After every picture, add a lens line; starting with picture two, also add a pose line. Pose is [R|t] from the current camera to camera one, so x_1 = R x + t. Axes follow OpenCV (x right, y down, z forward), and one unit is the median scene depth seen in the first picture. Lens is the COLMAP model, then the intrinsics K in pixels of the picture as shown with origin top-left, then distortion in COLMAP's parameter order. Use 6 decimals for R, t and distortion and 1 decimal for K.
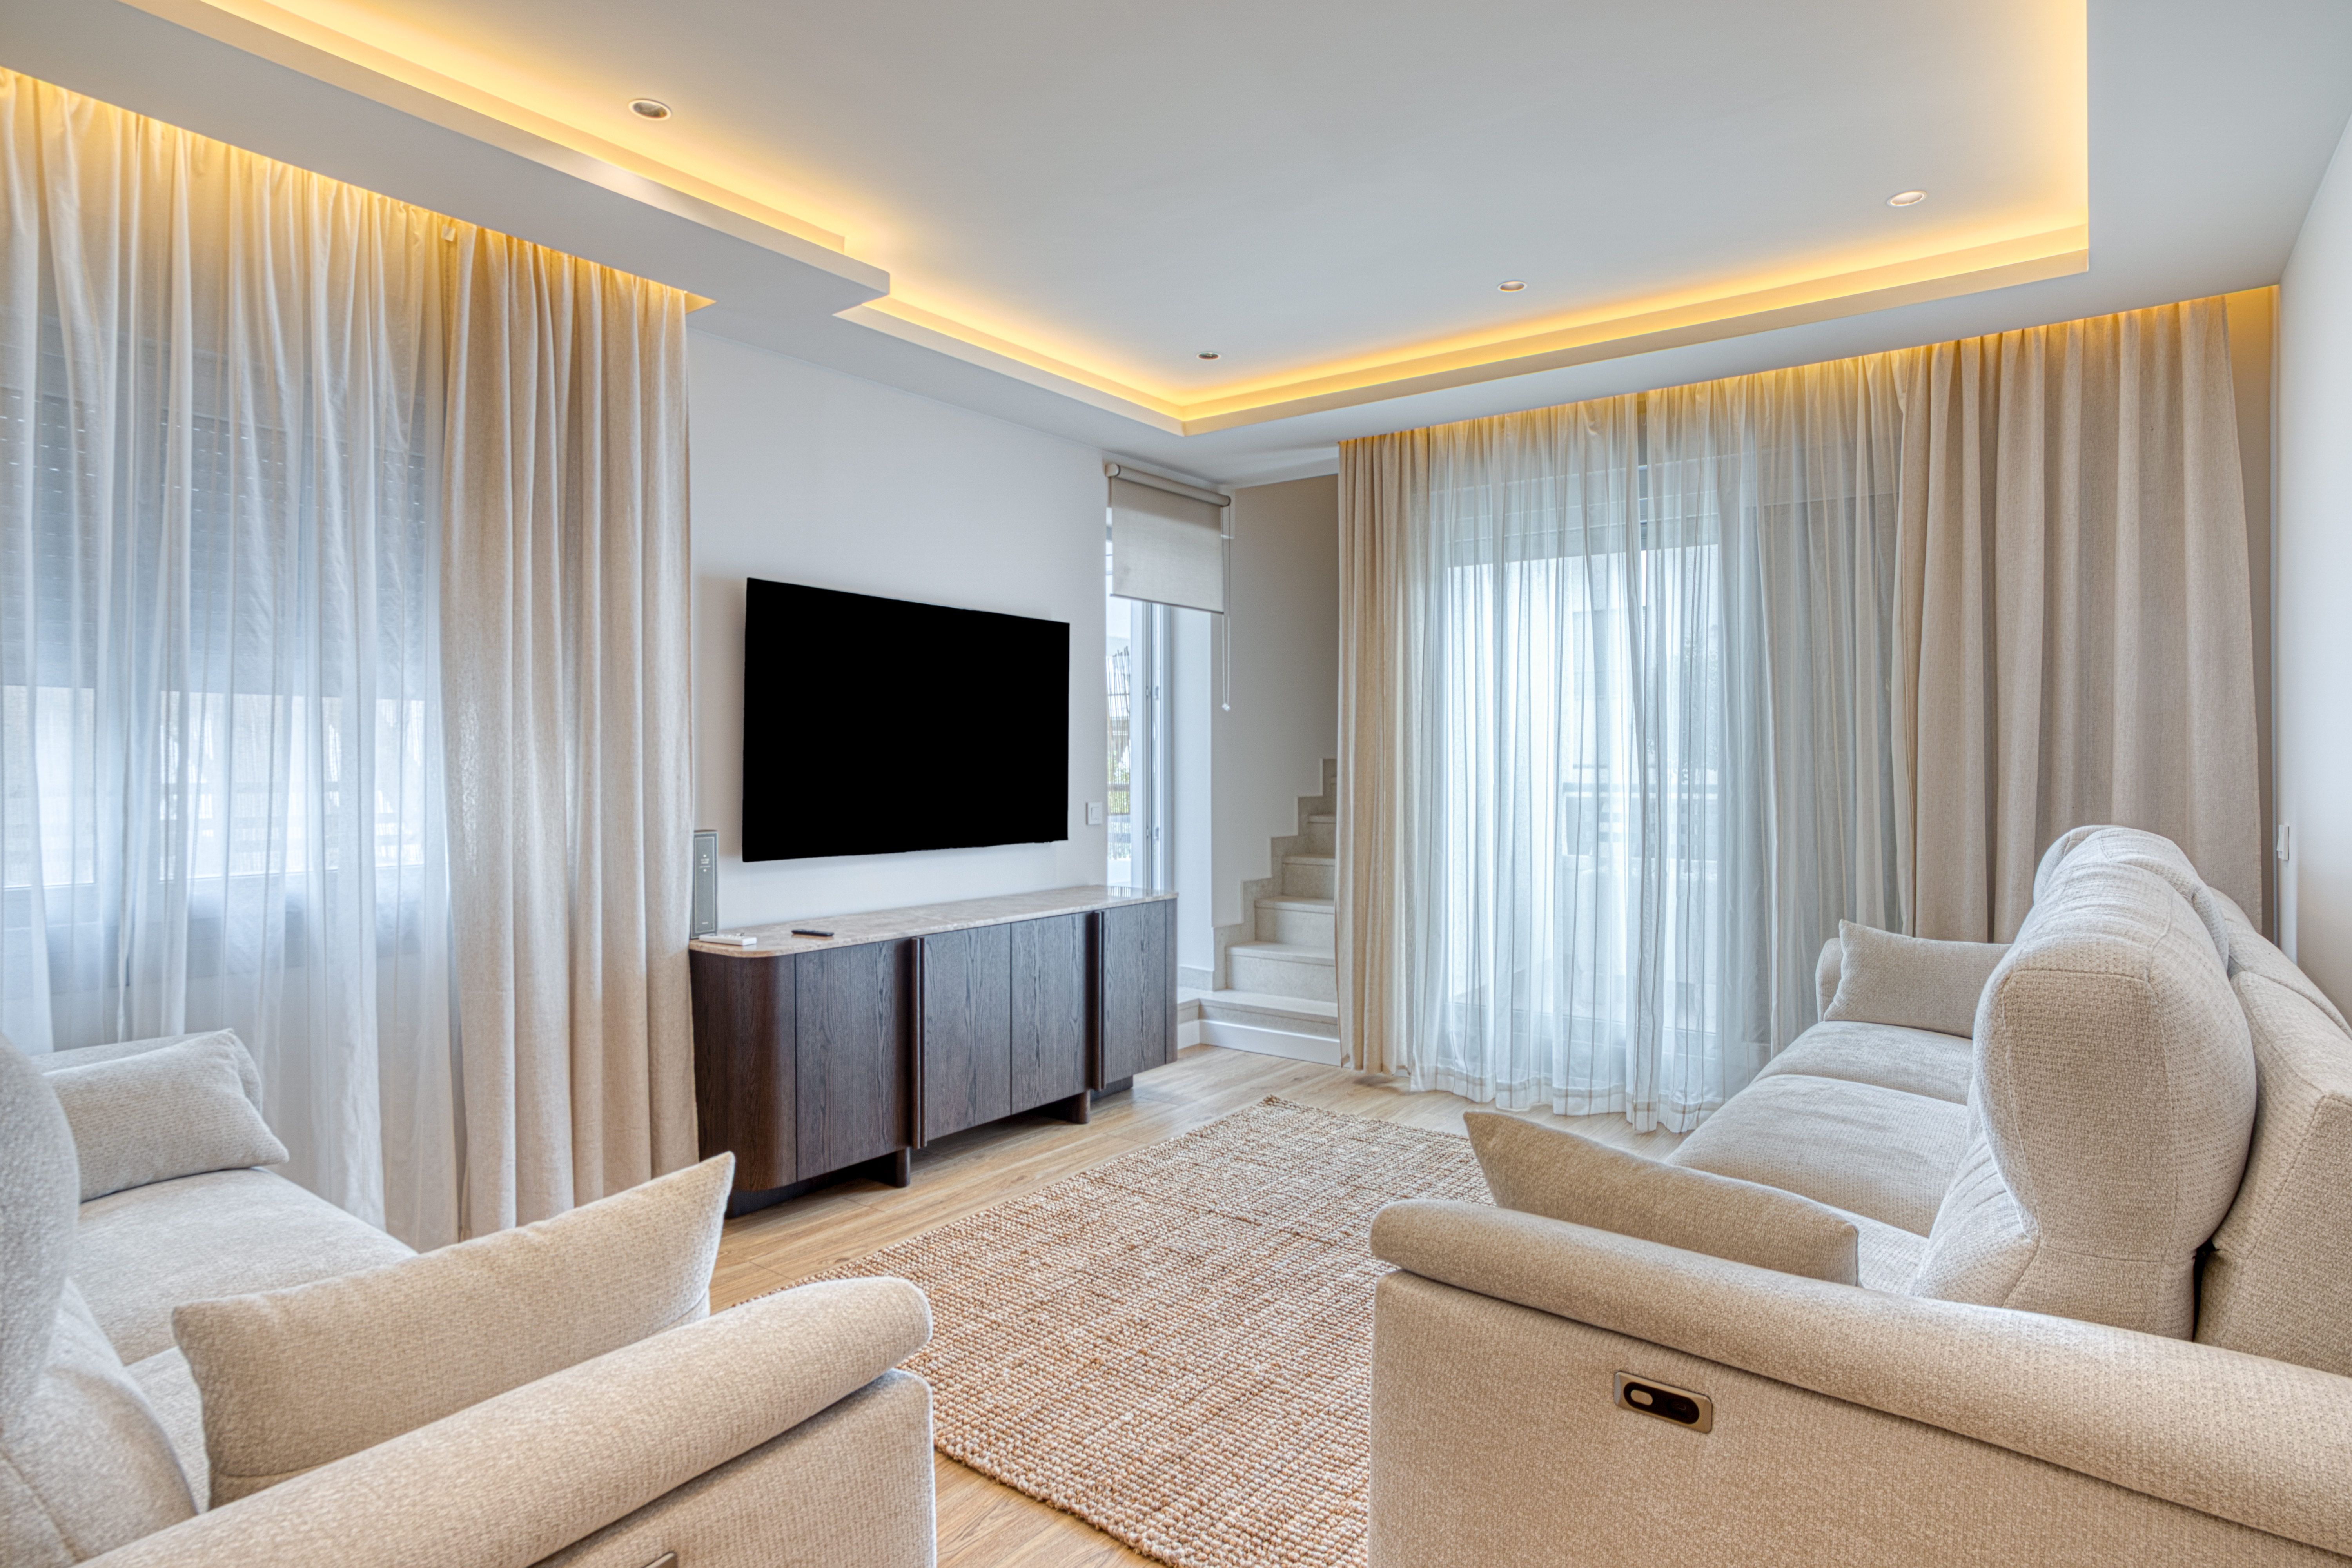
lens RADIAL K [[1338.1, 0, 1171.3], [0, 1338.1, 762.4], [0, 0, 1]] dist [-0.025630, 0.003986]
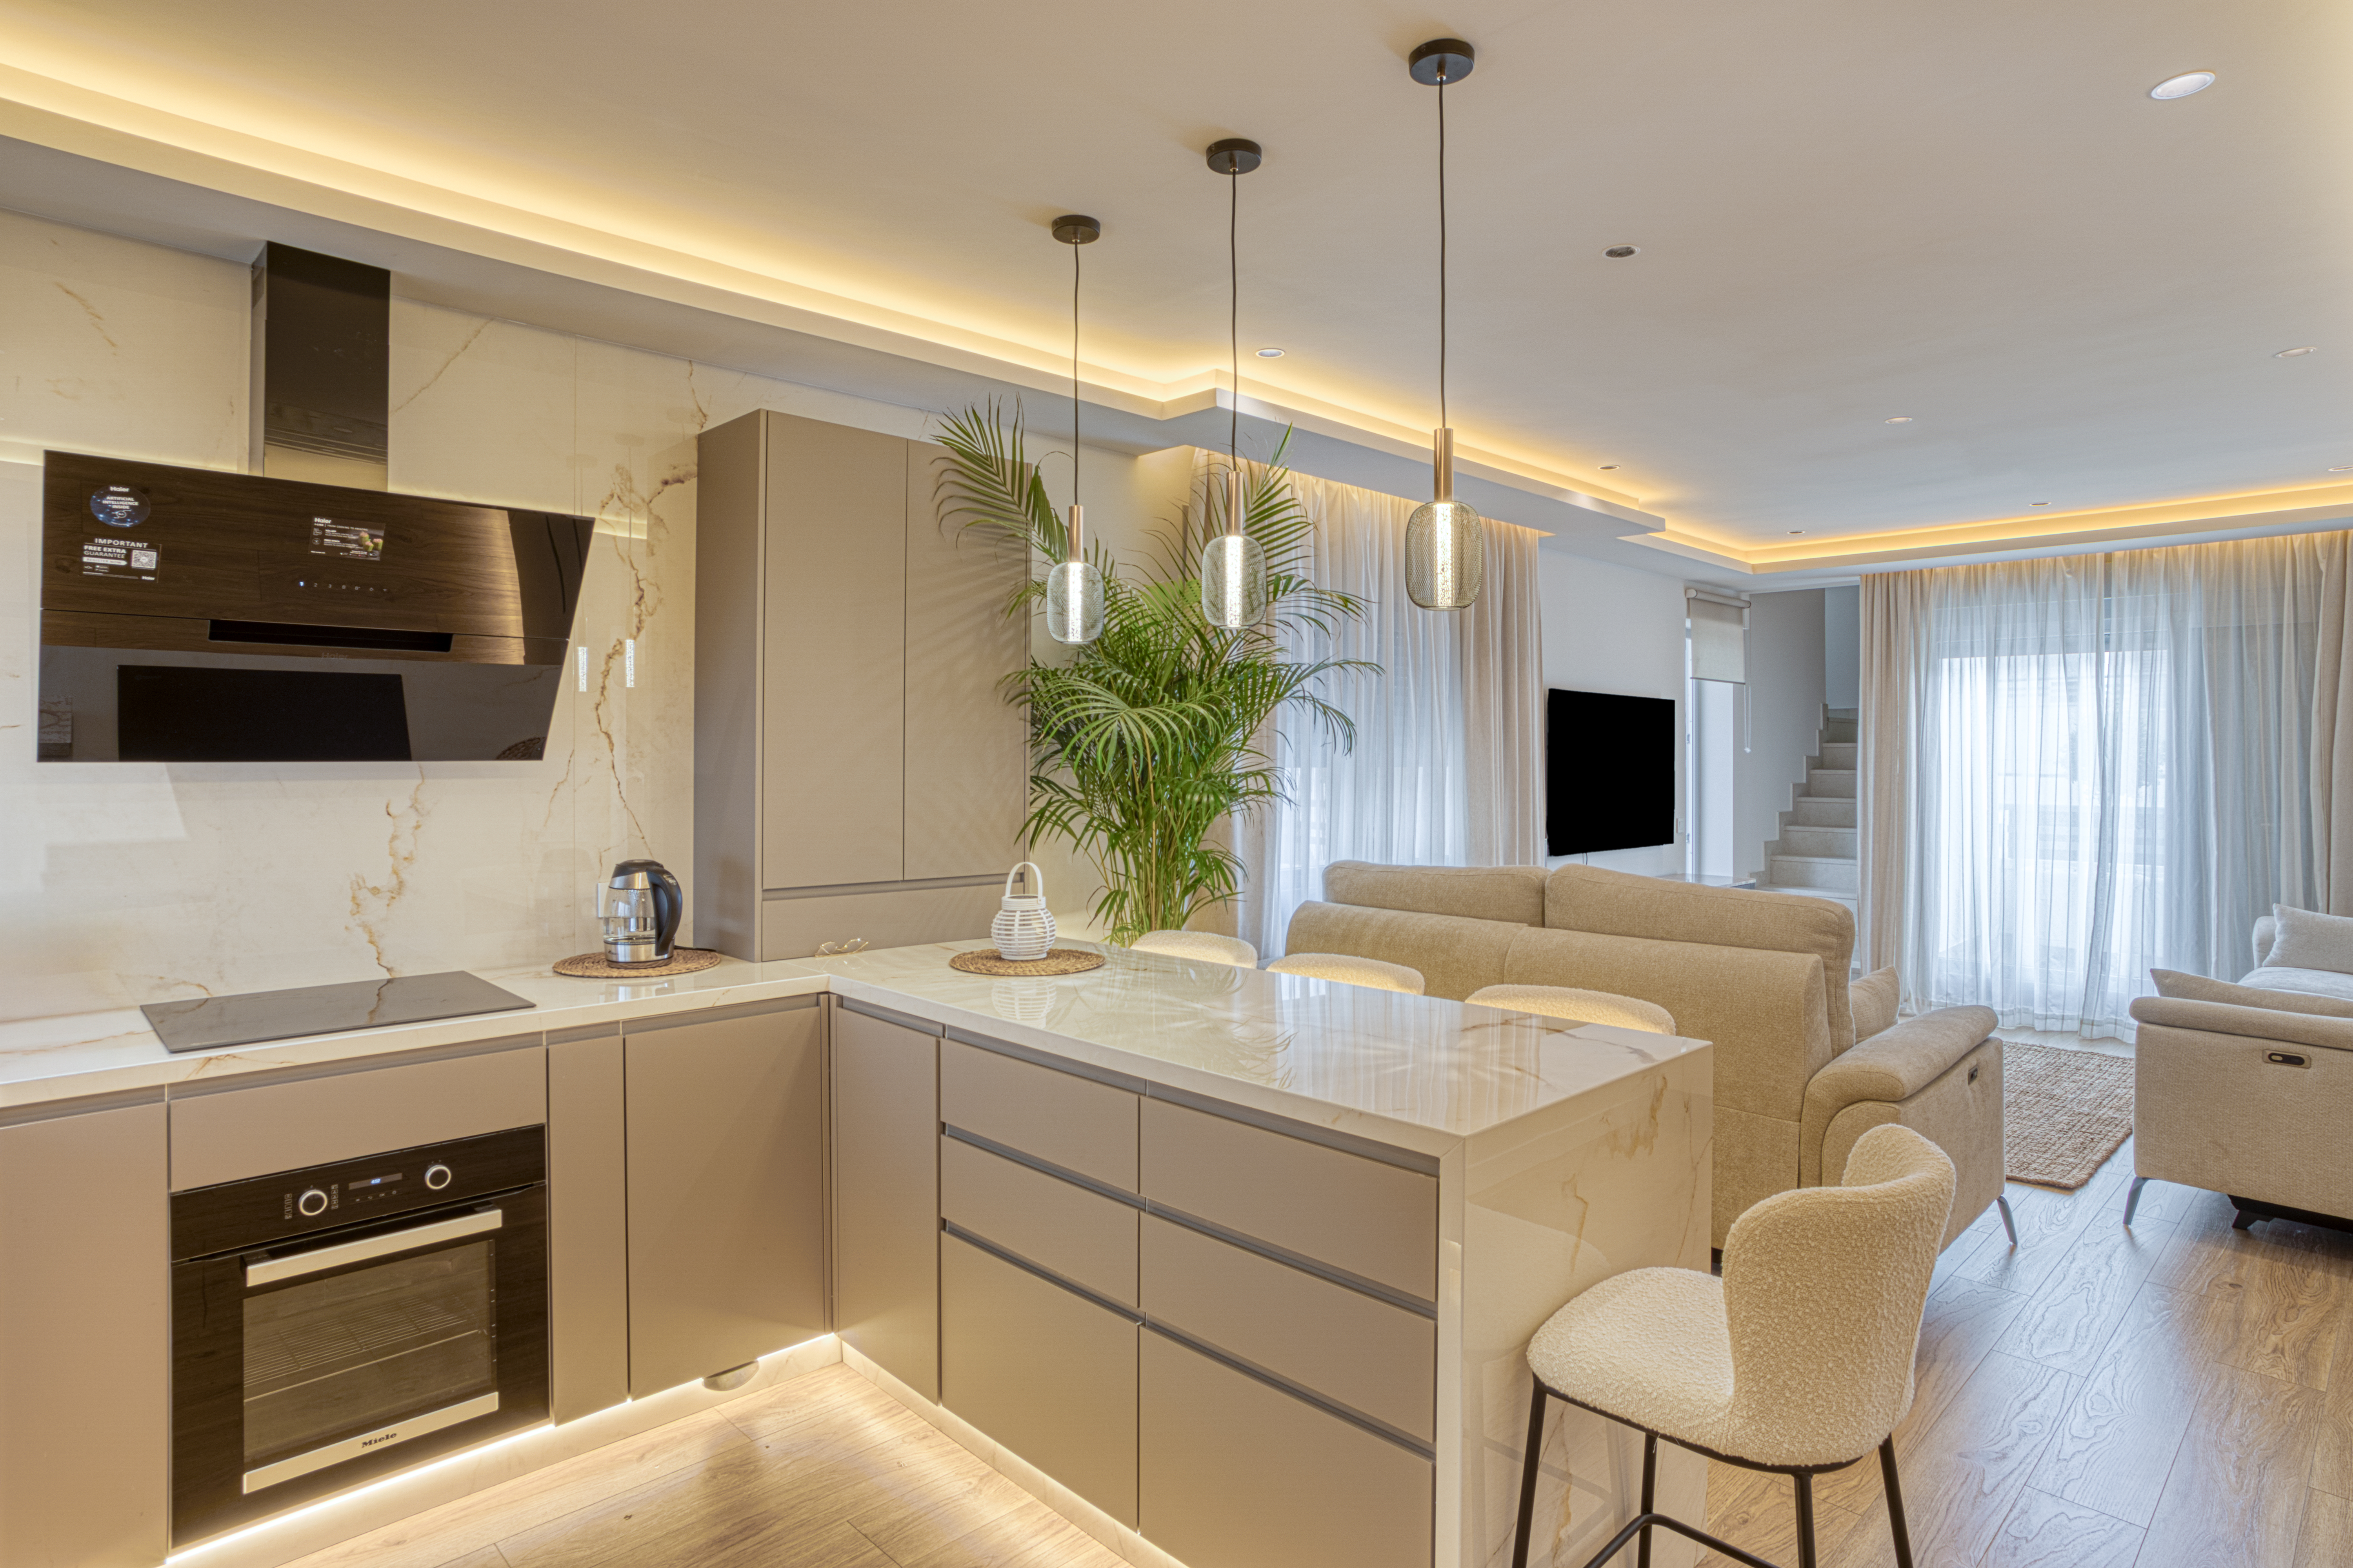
lens RADIAL K [[1300.0, 0, 1165.3], [0, 1300.0, 766.5], [0, 0, 1]] dist [-0.006404, 0.008236]
pose [[0.985045, 0.003489, -0.172263, -0.450063], [-0.002740, 0.999986, 0.004587, -0.038979], [0.172276, -0.004046, 0.985040, -0.632740]]
